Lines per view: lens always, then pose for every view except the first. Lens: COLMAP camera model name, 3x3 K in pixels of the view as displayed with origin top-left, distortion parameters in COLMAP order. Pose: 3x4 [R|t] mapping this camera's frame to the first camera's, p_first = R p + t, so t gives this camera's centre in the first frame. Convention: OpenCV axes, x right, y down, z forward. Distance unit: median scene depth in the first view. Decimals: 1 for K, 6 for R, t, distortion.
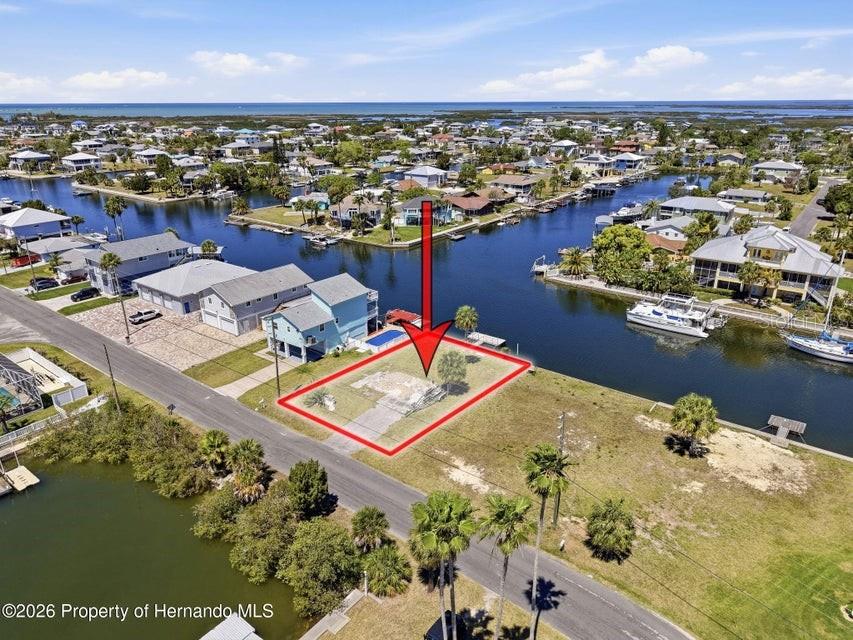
lens RADIAL K [[577.0, 0, 424.1], [0, 577.0, 302.9], [0, 0, 1]] dist [0.046285, -0.058103]
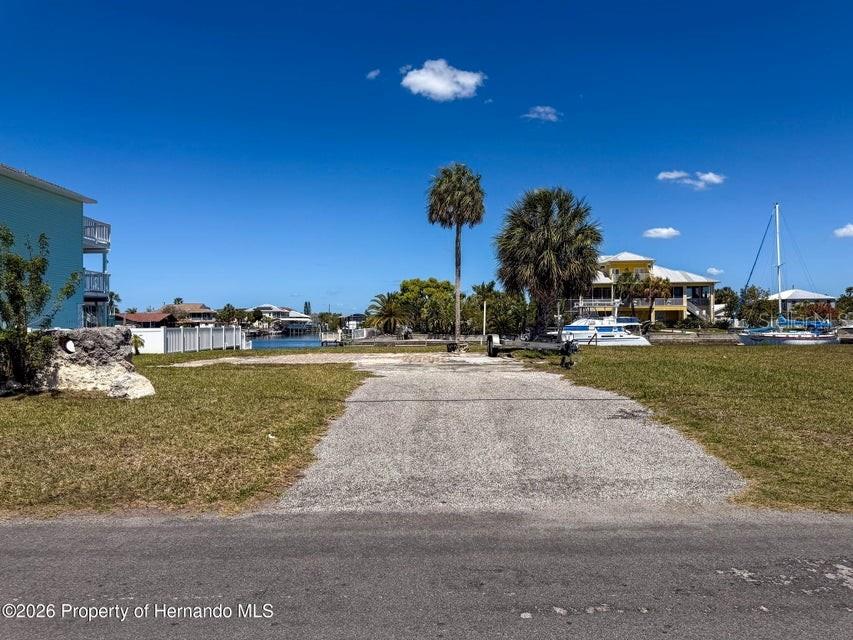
lens RADIAL K [[597.7, 0, 420.2], [0, 597.7, 309.1], [0, 0, 1]] dist [0.134371, -0.242838]
pose [[0.806682, 0.010974, 0.590885, -0.123227], [0.200132, 0.935681, -0.290600, 0.142870], [-0.556068, 0.352676, 0.752600, 0.539958]]
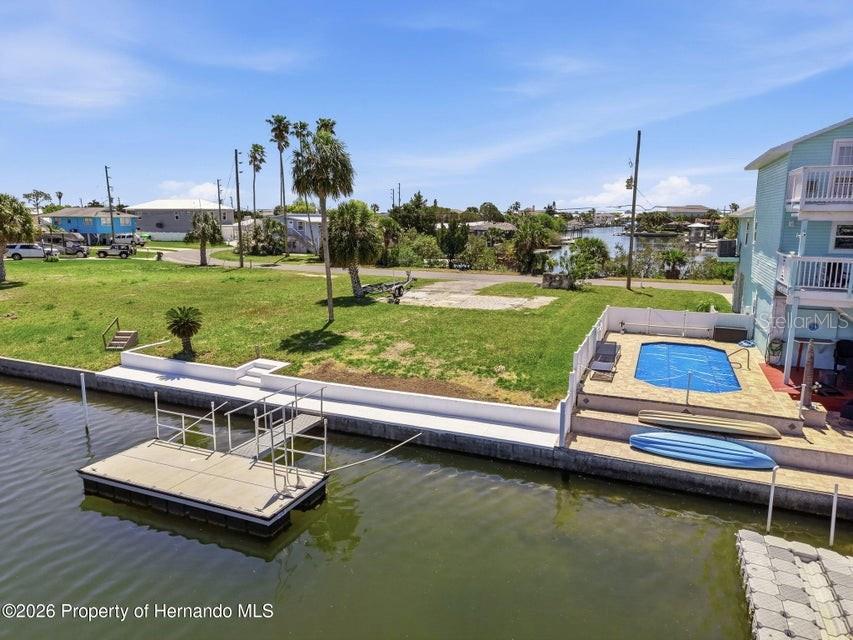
lens RADIAL K [[570.8, 0, 424.3], [0, 570.8, 319.3], [0, 0, 1]] dist [0.027308, -0.027331]
pose [[-0.967085, 0.045881, -0.250282, 0.075150], [-0.083690, 0.871531, 0.483145, -0.047677], [0.240296, 0.488189, -0.839005, 0.969655]]
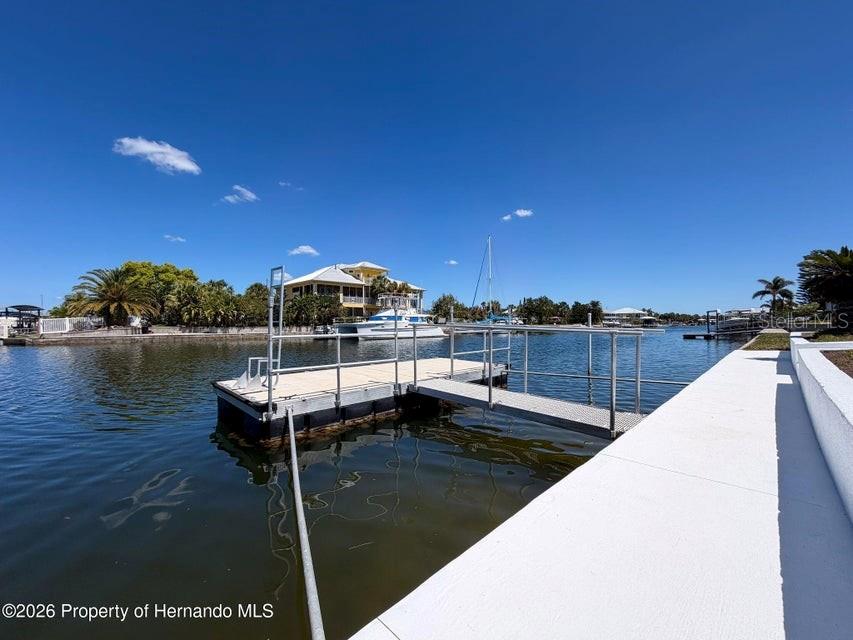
lens RADIAL K [[339.7, 0, 424.5], [0, 339.7, 320.4], [0, 0, 1]] dist [-0.000027, 0.000016]
pose [[0.138003, 0.014098, 0.990331, 0.027570], [0.330080, 0.942082, -0.059408, 0.049463], [-0.933811, 0.335087, 0.125357, 0.843251]]
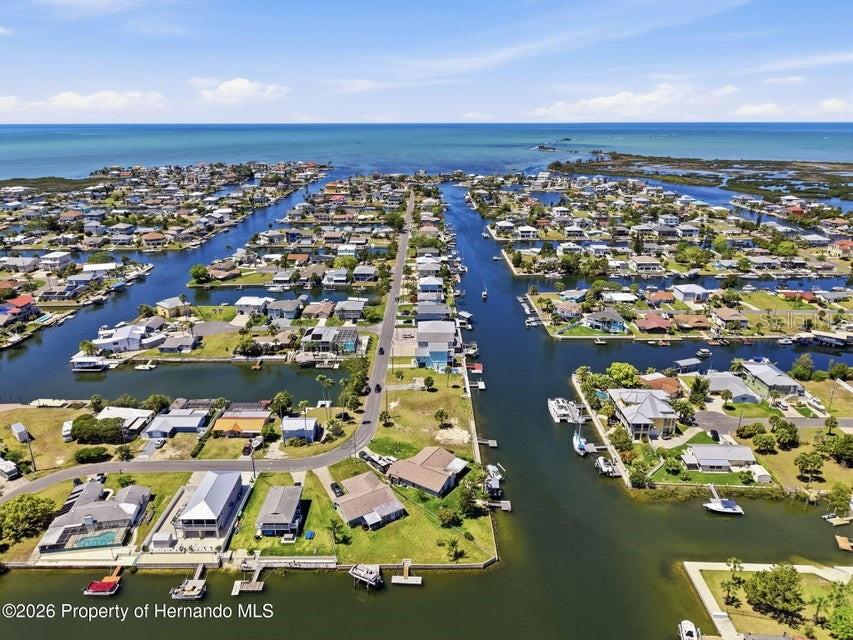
lens RADIAL K [[570.0, 0, 423.5], [0, 570.0, 313.6], [0, 0, 1]] dist [0.062500, -0.085722]
pose [[0.606048, 0.255699, -0.753209, 1.458002], [-0.261391, 0.958355, 0.115022, -0.378068], [0.751253, 0.127173, 0.647647, -0.668043]]
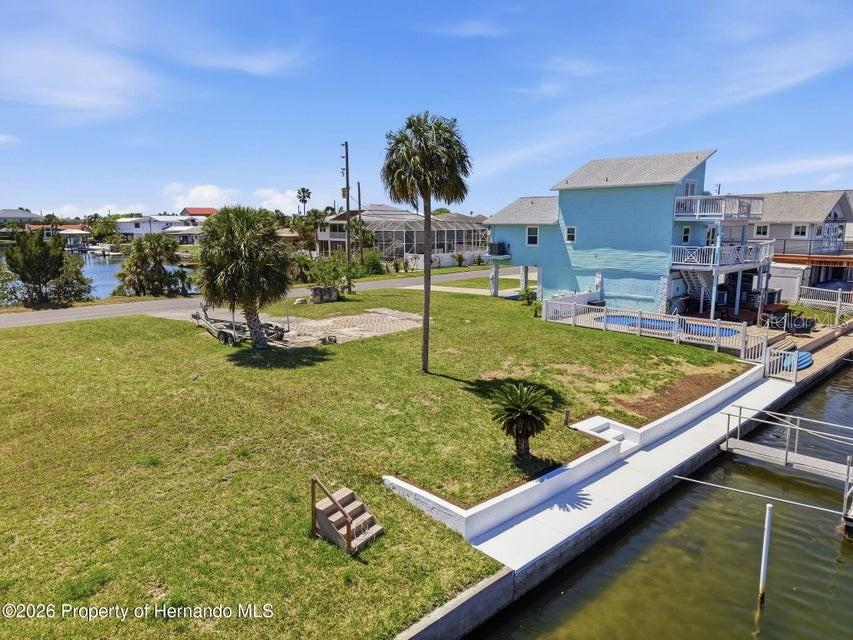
lens RADIAL K [[570.8, 0, 424.3], [0, 570.8, 319.3], [0, 0, 1]] dist [0.027308, -0.027331]
pose [[-0.156113, 0.172495, -0.972561, 0.232426], [-0.322048, 0.921938, 0.215211, 0.025602], [0.933763, 0.346809, -0.088375, 0.751349]]
